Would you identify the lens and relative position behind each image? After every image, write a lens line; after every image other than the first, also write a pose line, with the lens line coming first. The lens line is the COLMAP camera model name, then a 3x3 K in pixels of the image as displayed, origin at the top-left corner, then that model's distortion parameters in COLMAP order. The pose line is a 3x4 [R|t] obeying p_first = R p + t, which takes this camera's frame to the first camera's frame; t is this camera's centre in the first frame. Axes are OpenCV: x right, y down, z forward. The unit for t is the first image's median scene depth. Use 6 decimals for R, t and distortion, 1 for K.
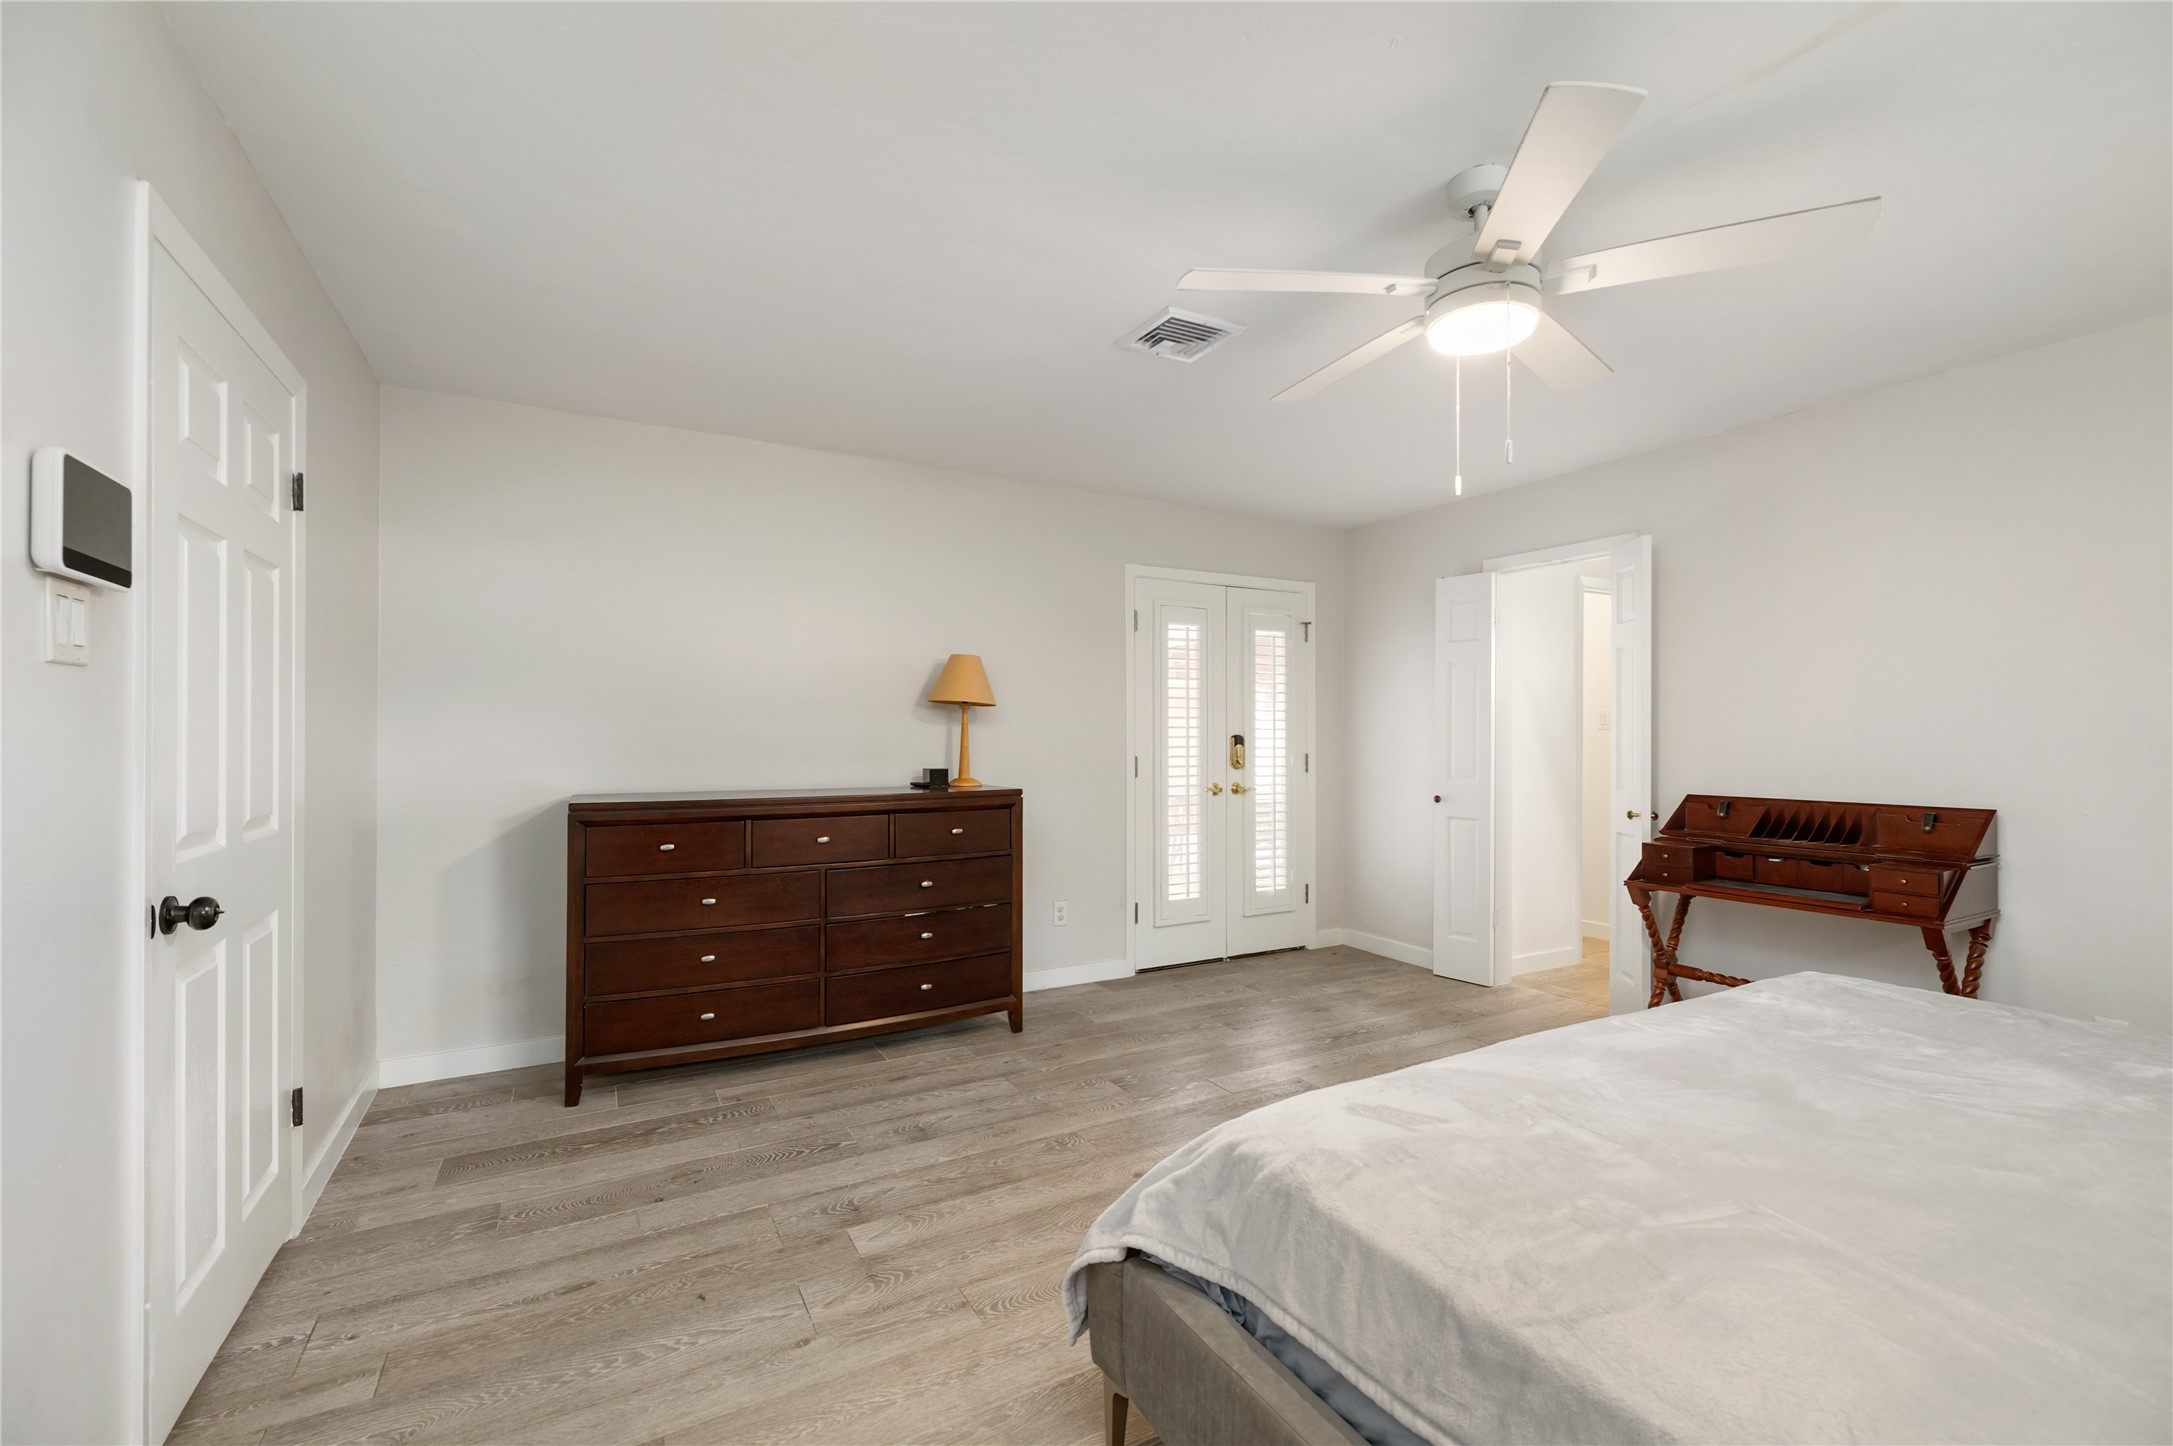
lens RADIAL K [[922.8, 0, 1096.5], [0, 922.8, 728.4], [0, 0, 1]] dist [-0.001923, 0.001595]
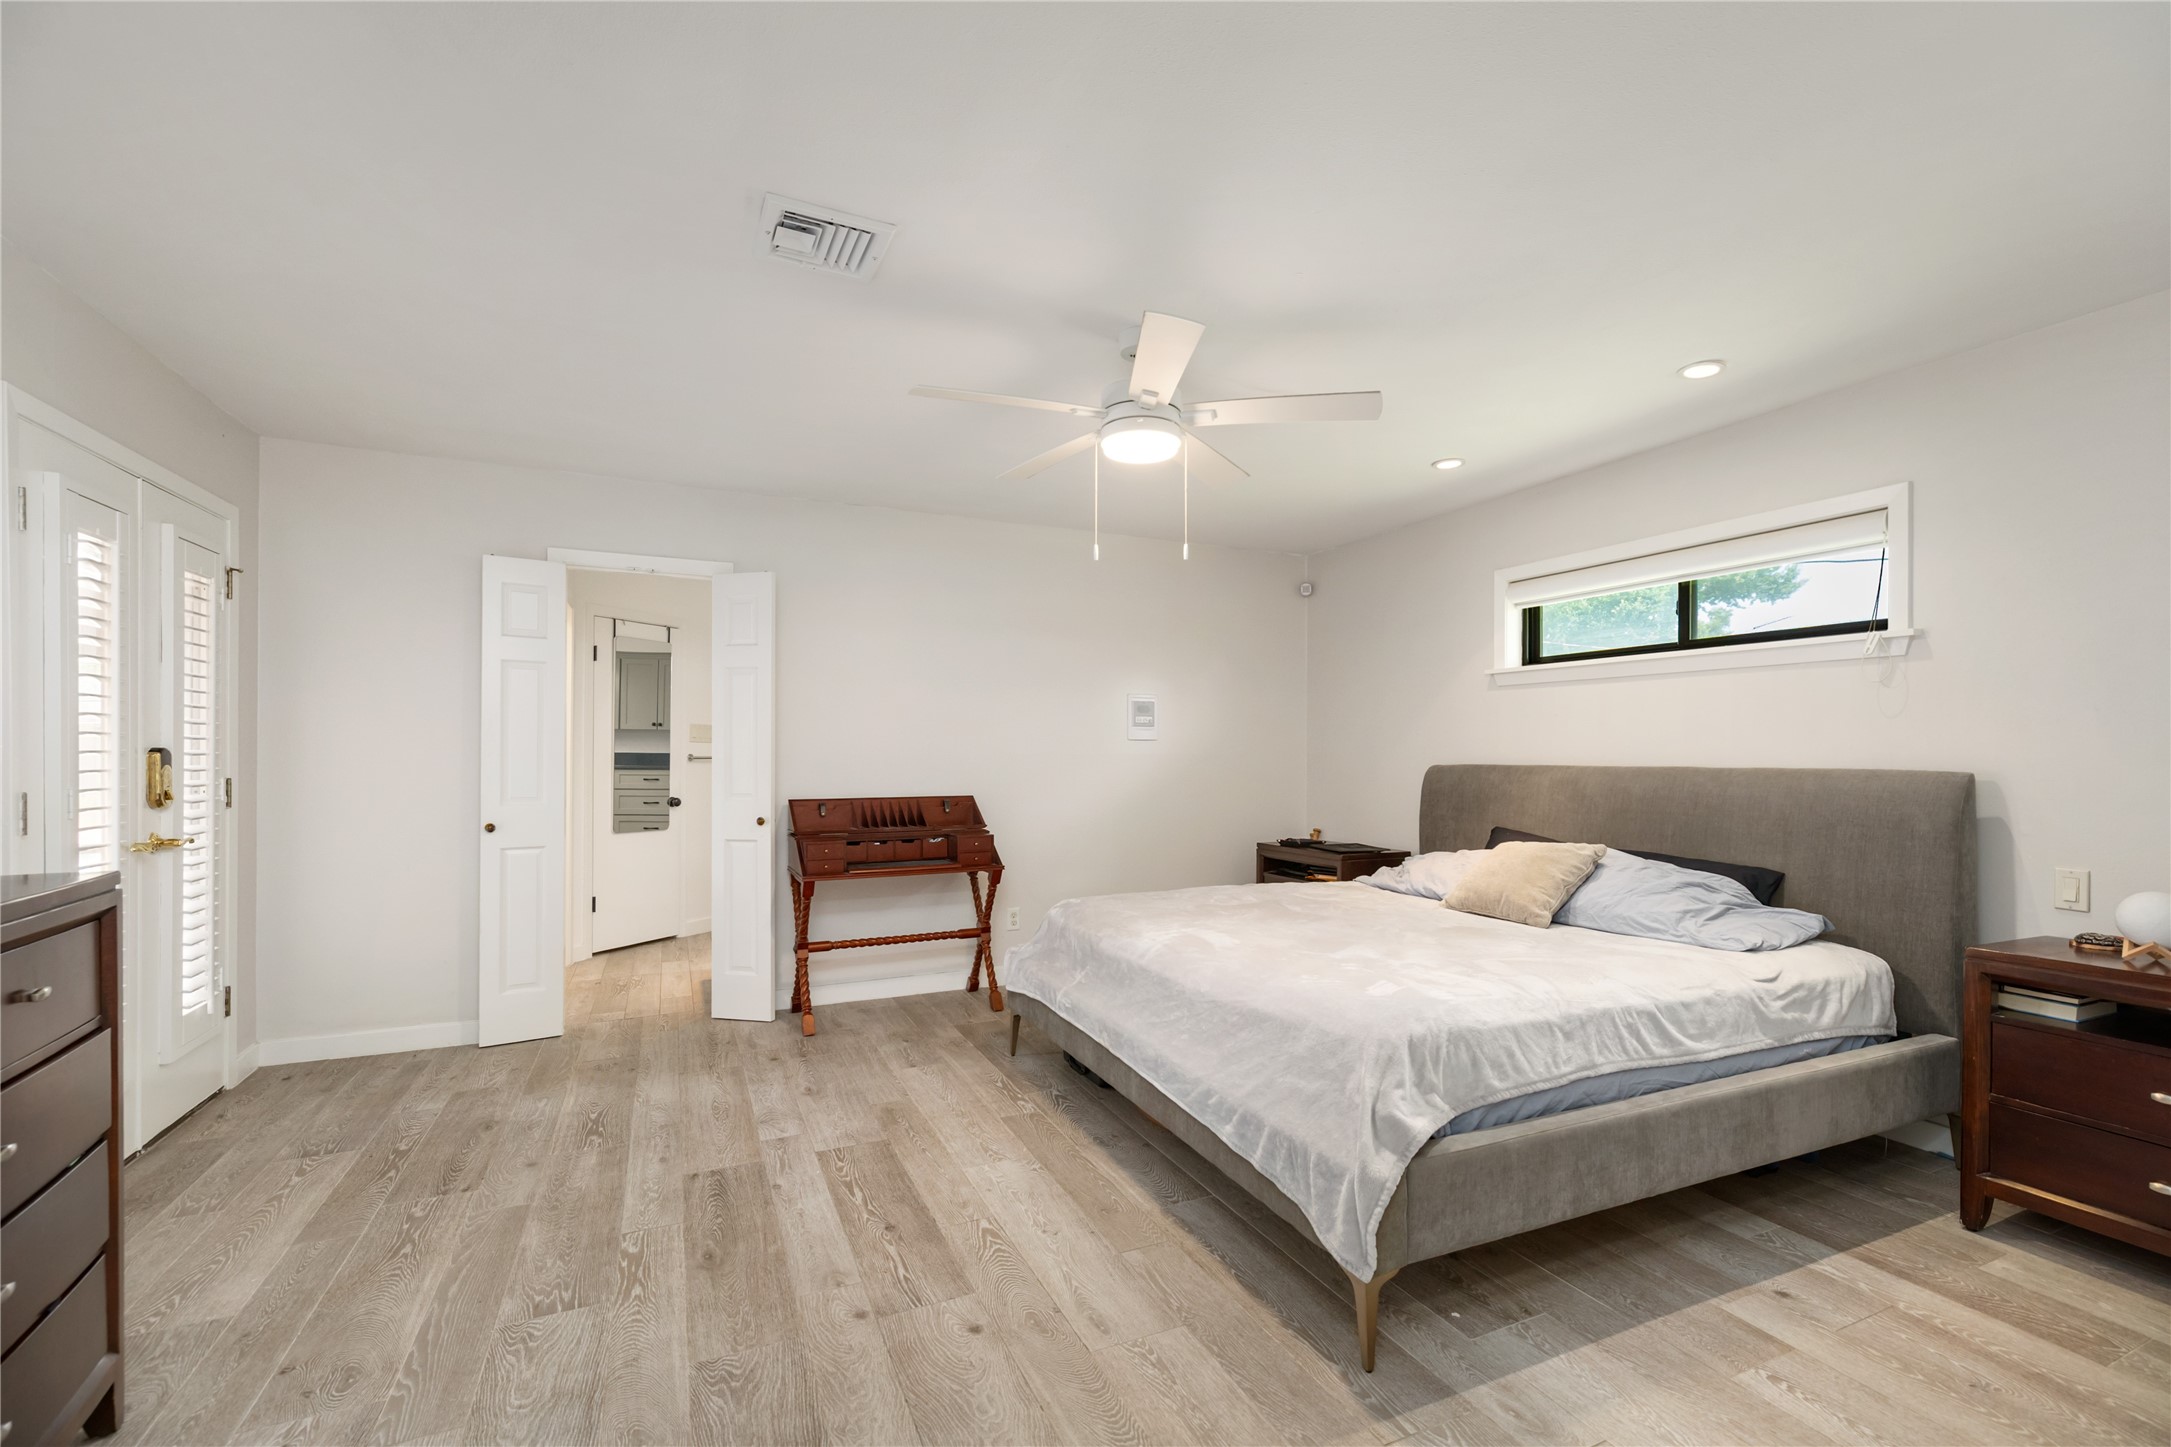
lens RADIAL K [[921.9, 0, 1093.0], [0, 921.9, 746.1], [0, 0, 1]] dist [-0.001923, 0.001595]
pose [[0.076865, 0.002717, 0.997038, -0.449412], [-0.008971, 0.999958, -0.002033, 0.001853], [-0.997001, -0.008789, 0.076886, 0.469097]]
